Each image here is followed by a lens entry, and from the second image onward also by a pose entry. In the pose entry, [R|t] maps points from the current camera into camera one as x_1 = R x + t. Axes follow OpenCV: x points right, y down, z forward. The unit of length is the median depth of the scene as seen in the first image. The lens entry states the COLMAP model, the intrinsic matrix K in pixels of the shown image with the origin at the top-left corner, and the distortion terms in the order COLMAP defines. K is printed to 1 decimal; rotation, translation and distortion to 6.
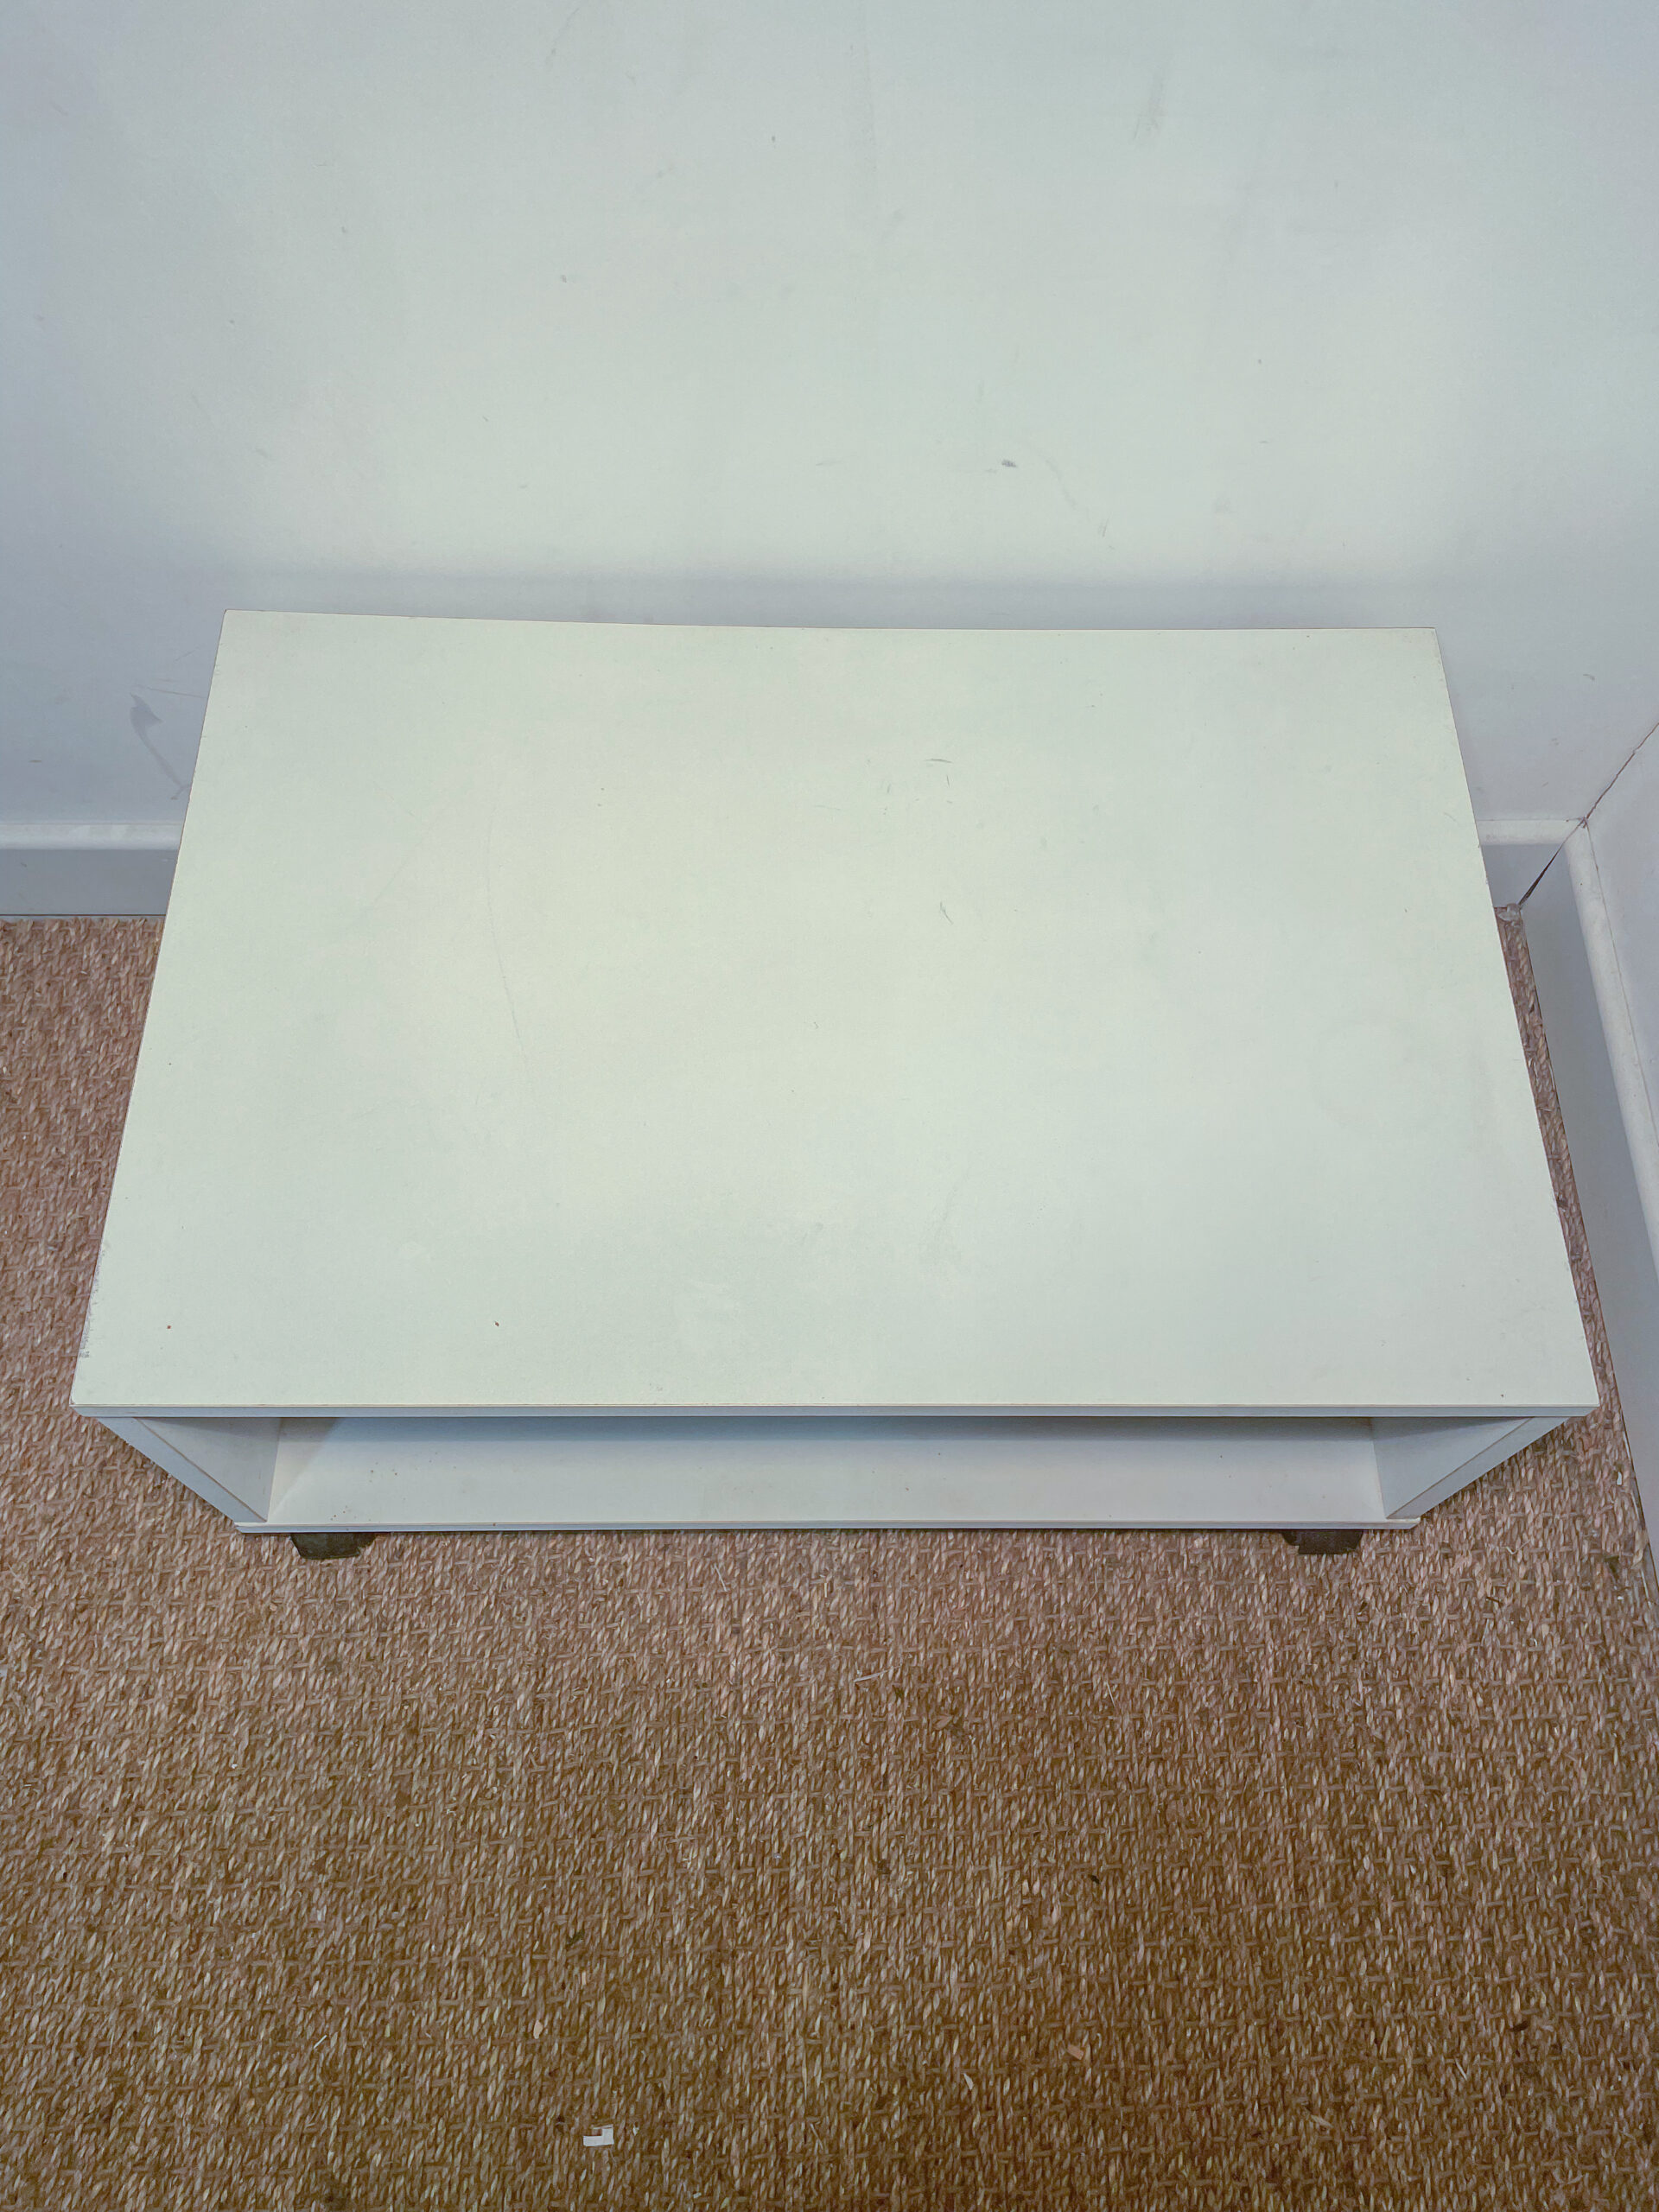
lens RADIAL K [[1599.0, 0, 838.8], [0, 1599.0, 1078.6], [0, 0, 1]] dist [0.039011, -0.069937]
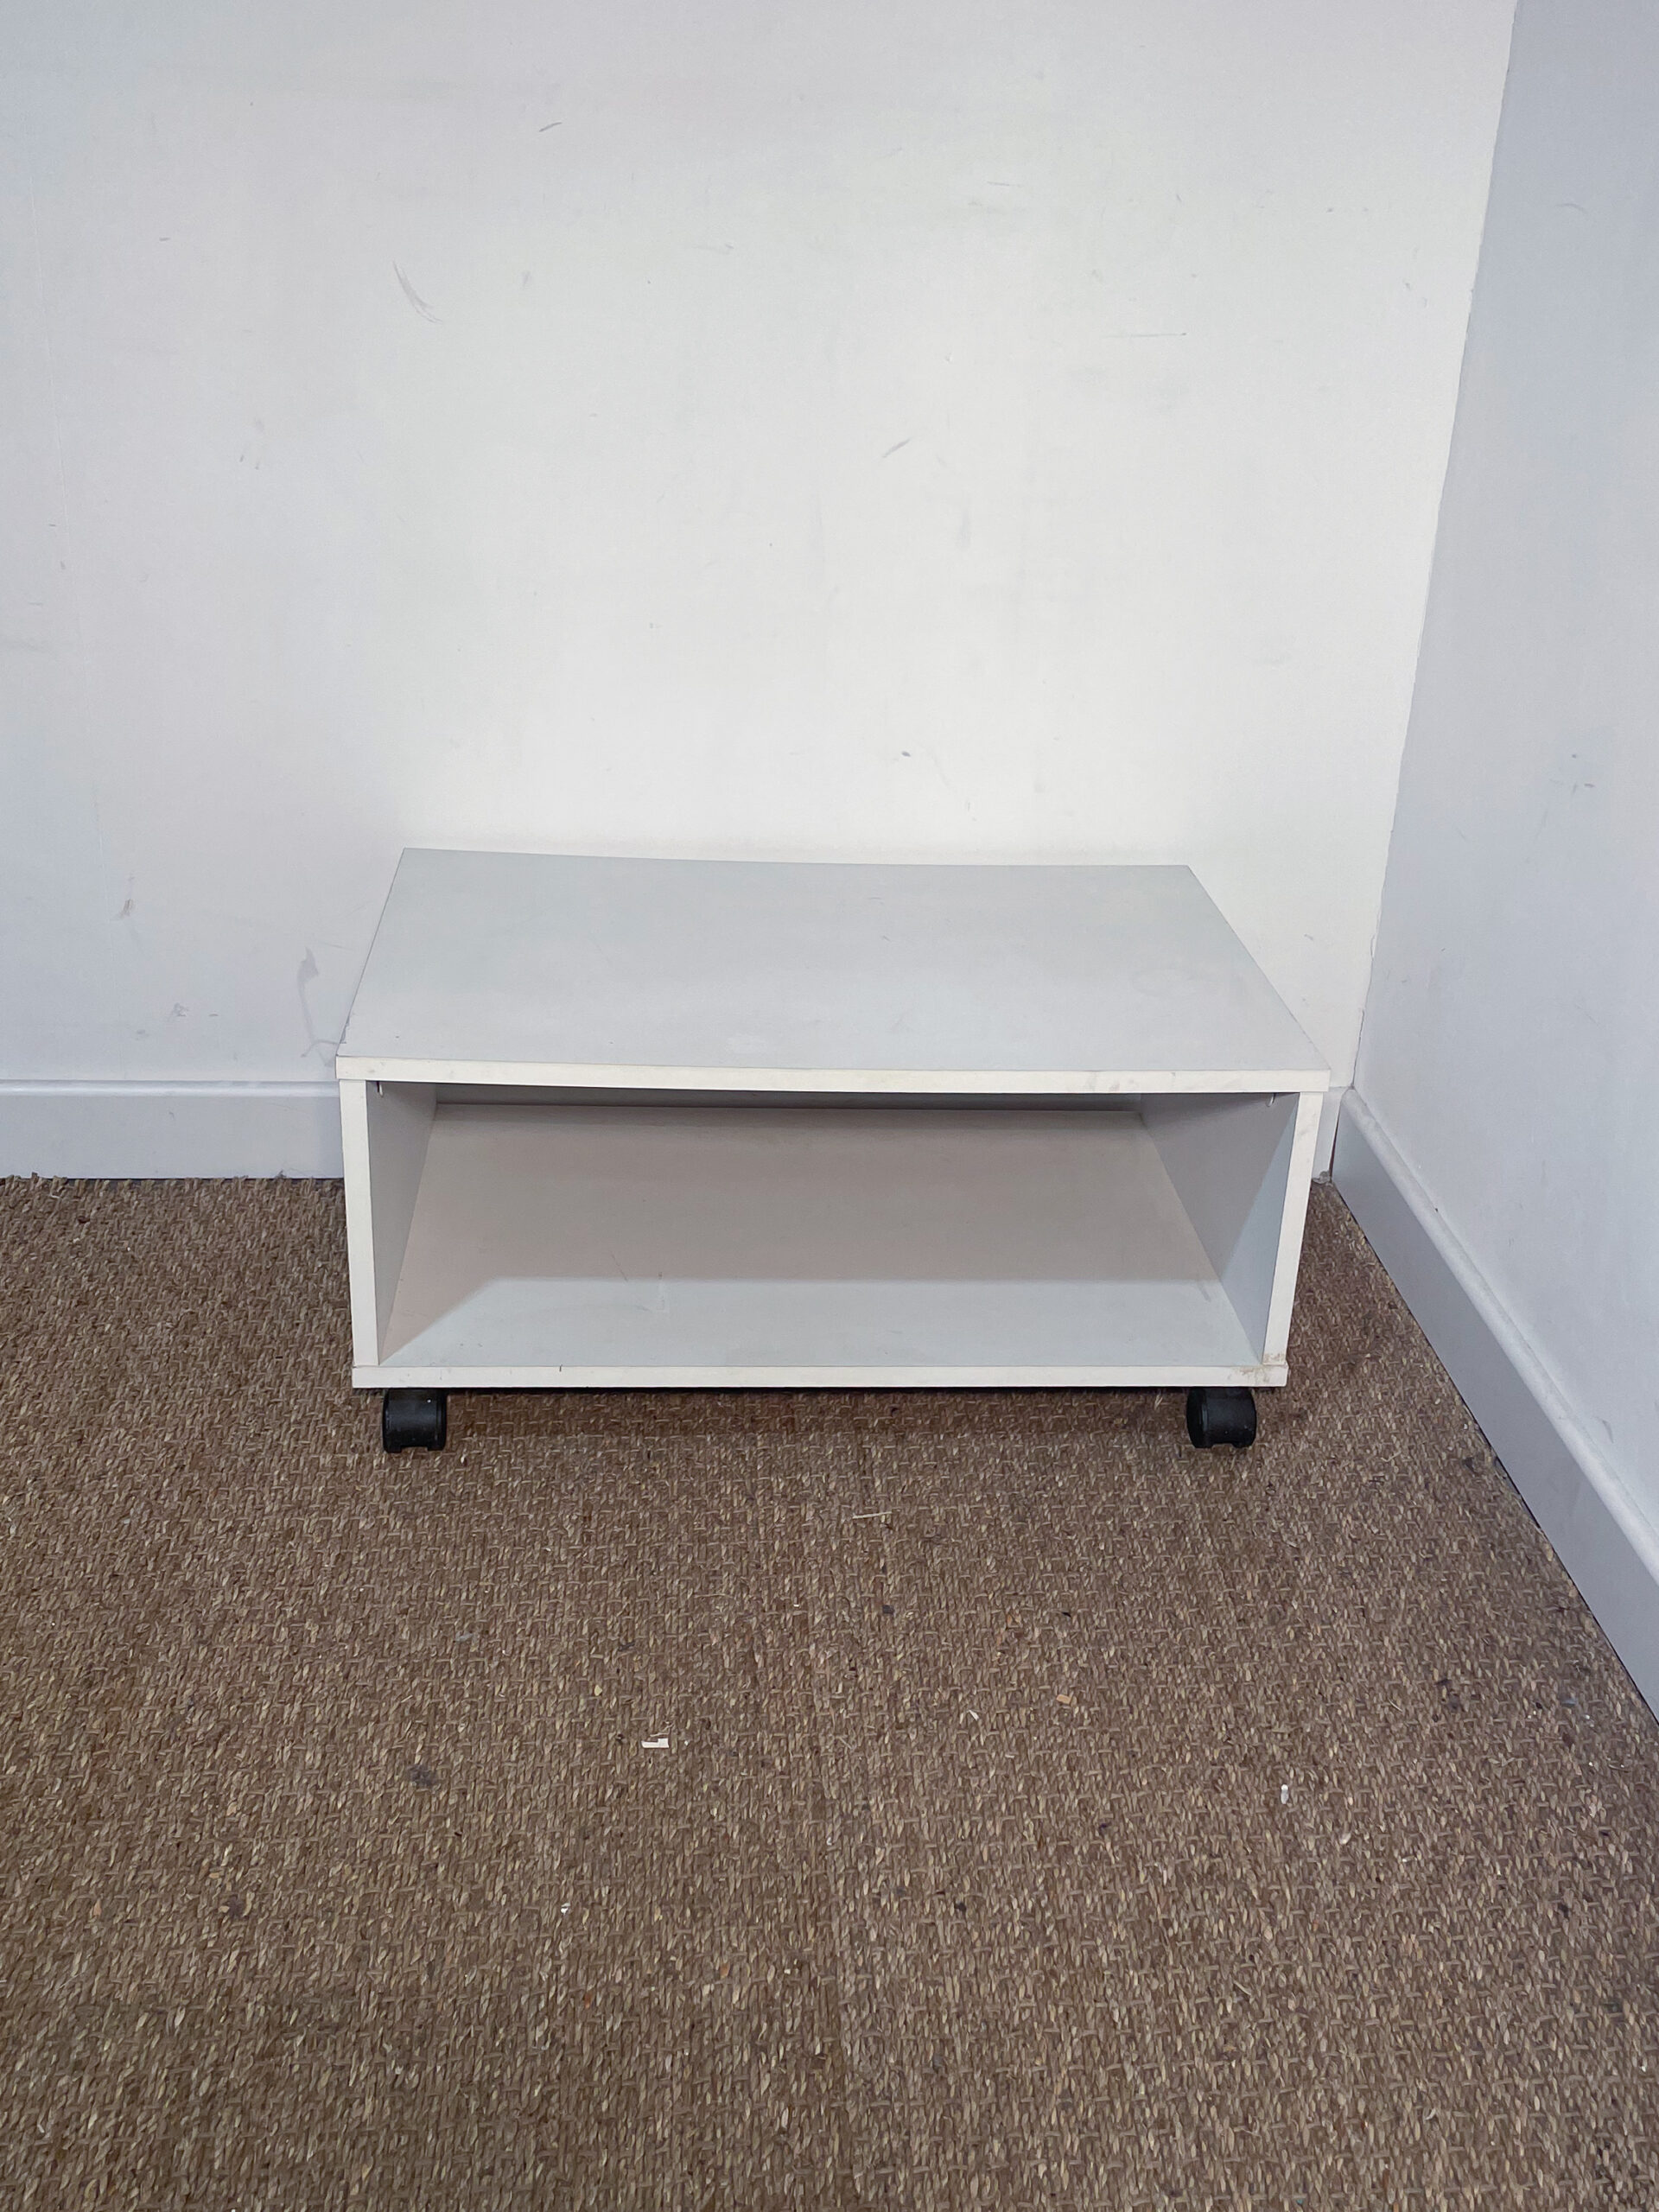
lens RADIAL K [[2153.4, 0, 829.5], [0, 2153.4, 1106.0], [0, 0, 1]] dist [-0.014418, -0.018056]
pose [[0.997717, -0.010750, 0.066677, -0.112828], [0.050679, 0.771738, -0.633918, 1.176874], [-0.044642, 0.635850, 0.770521, -0.429458]]
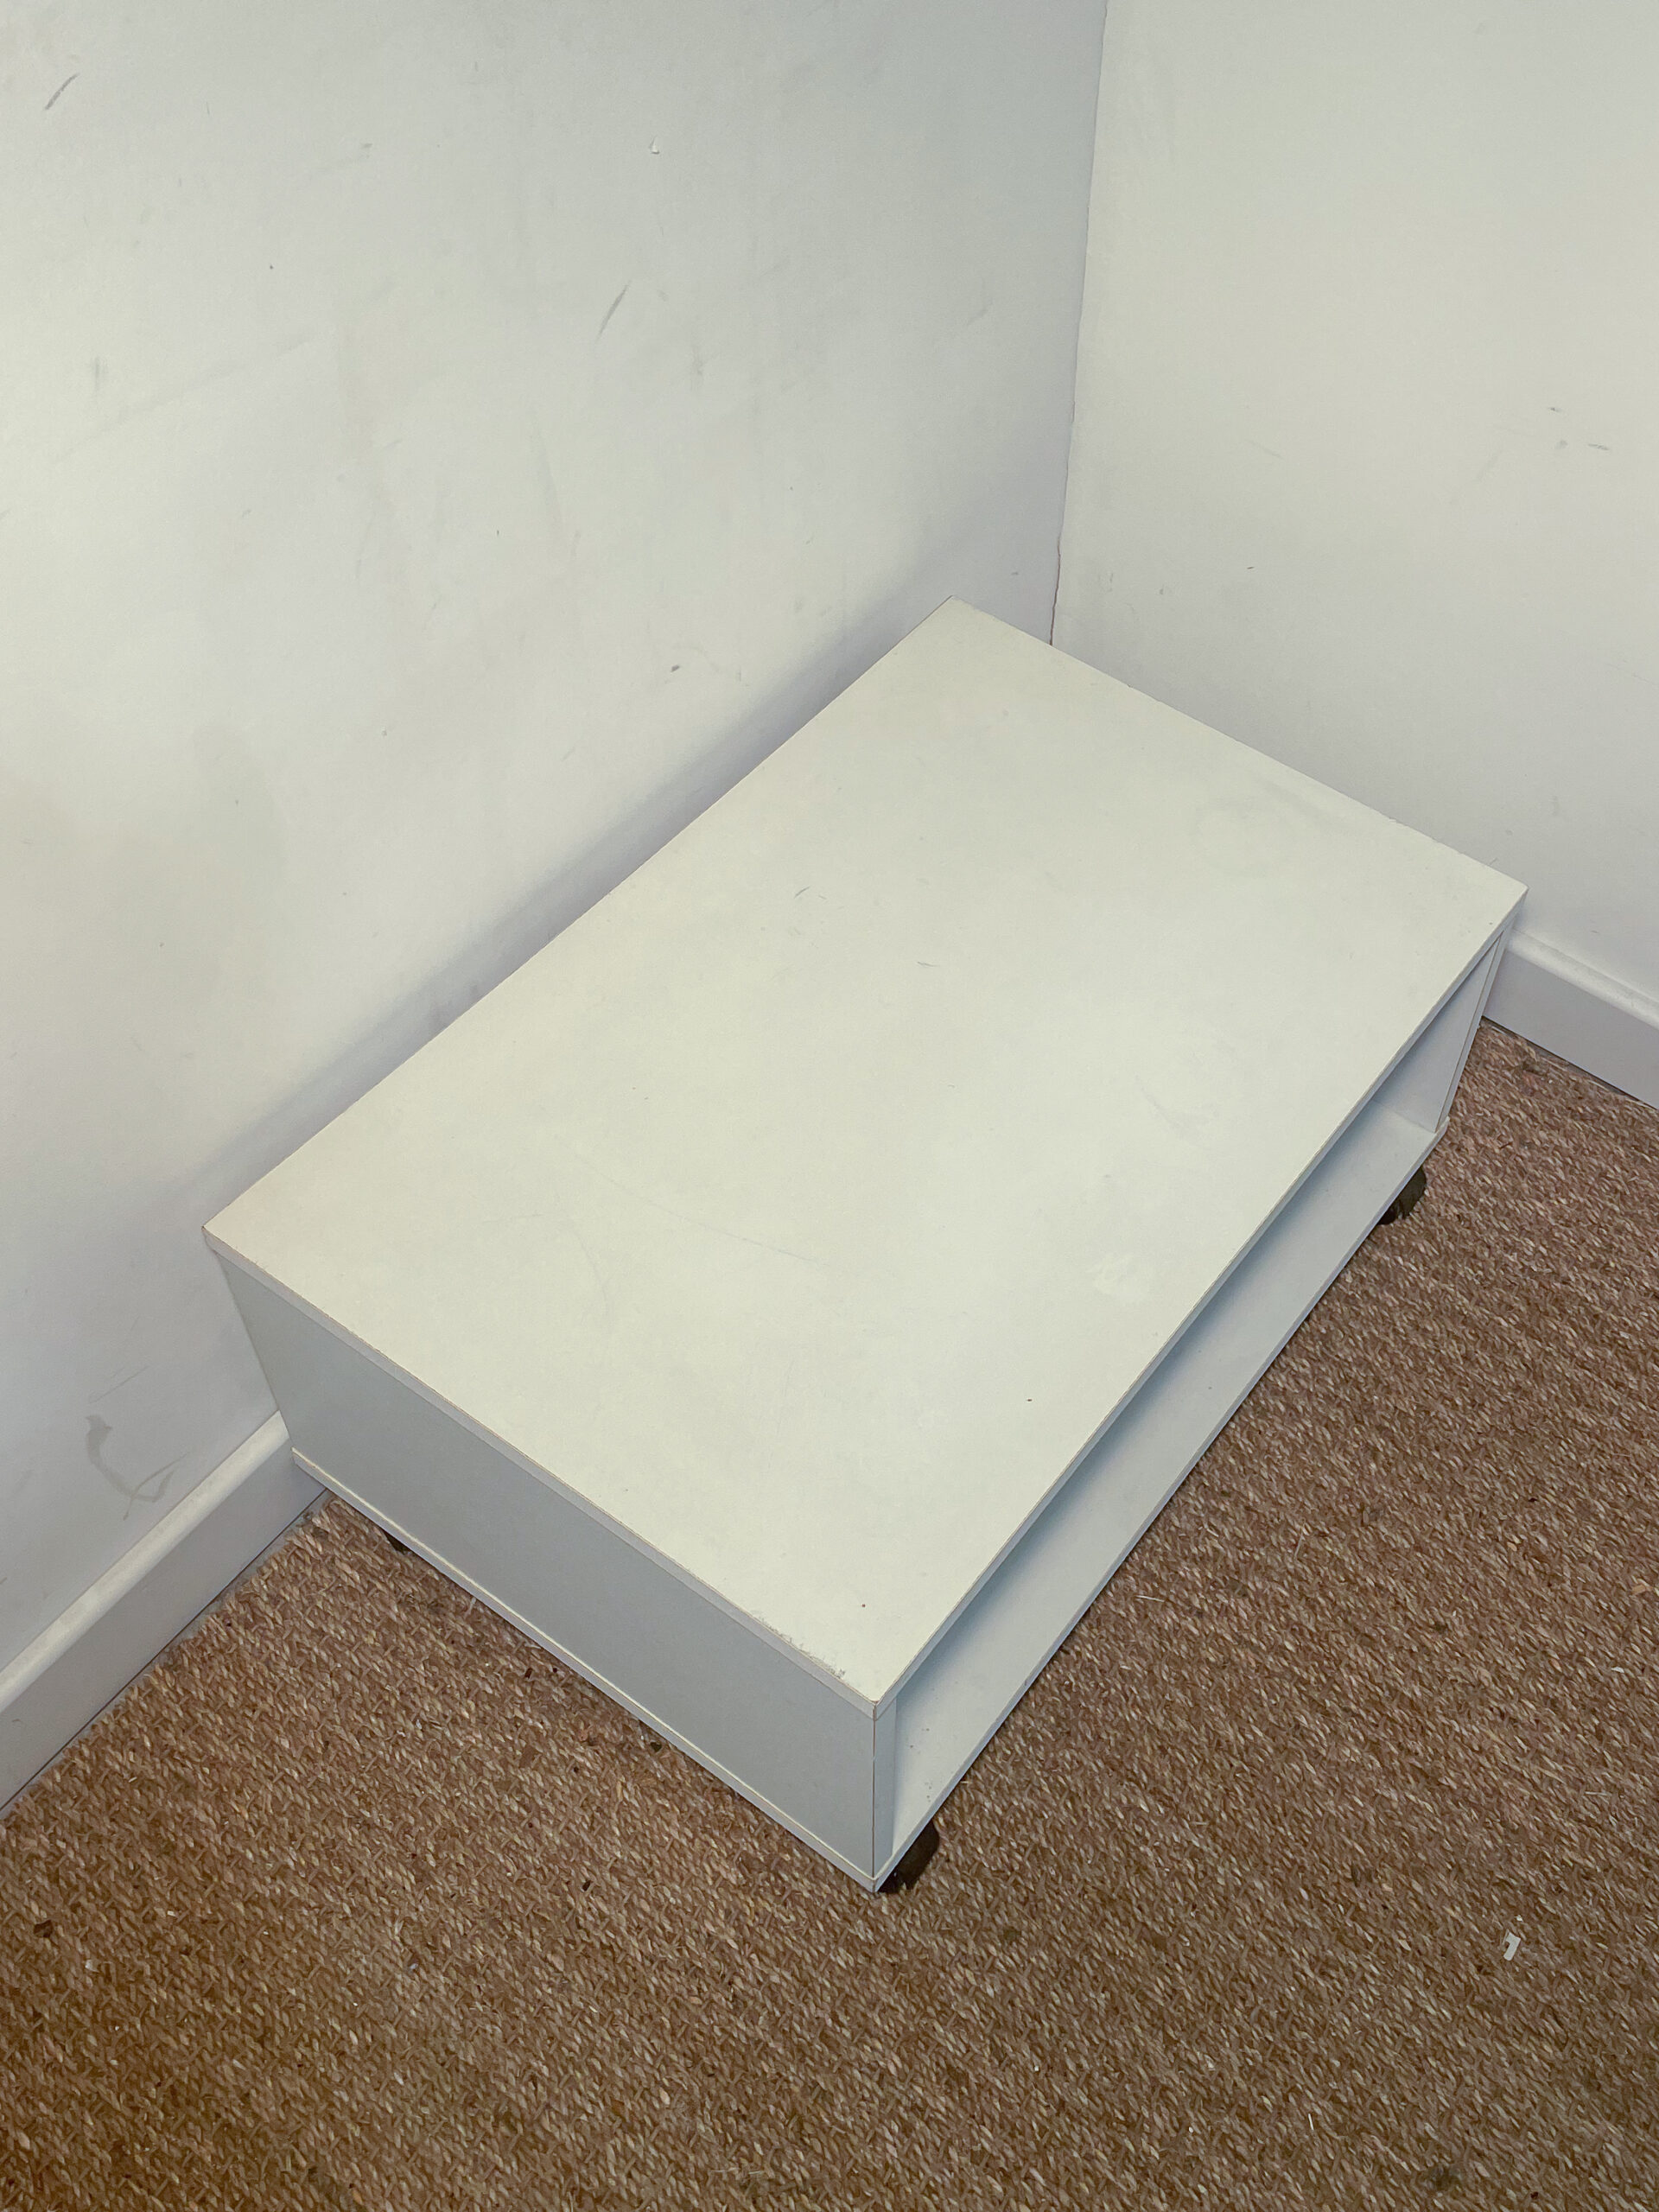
lens RADIAL K [[2153.4, 0, 829.5], [0, 2153.4, 1106.0], [0, 0, 1]] dist [-0.014418, -0.018056]
pose [[0.615916, -0.633386, 0.468476, -0.705765], [0.704802, 0.708702, 0.031556, -0.121731], [-0.351997, 0.310747, 0.882912, -0.300064]]
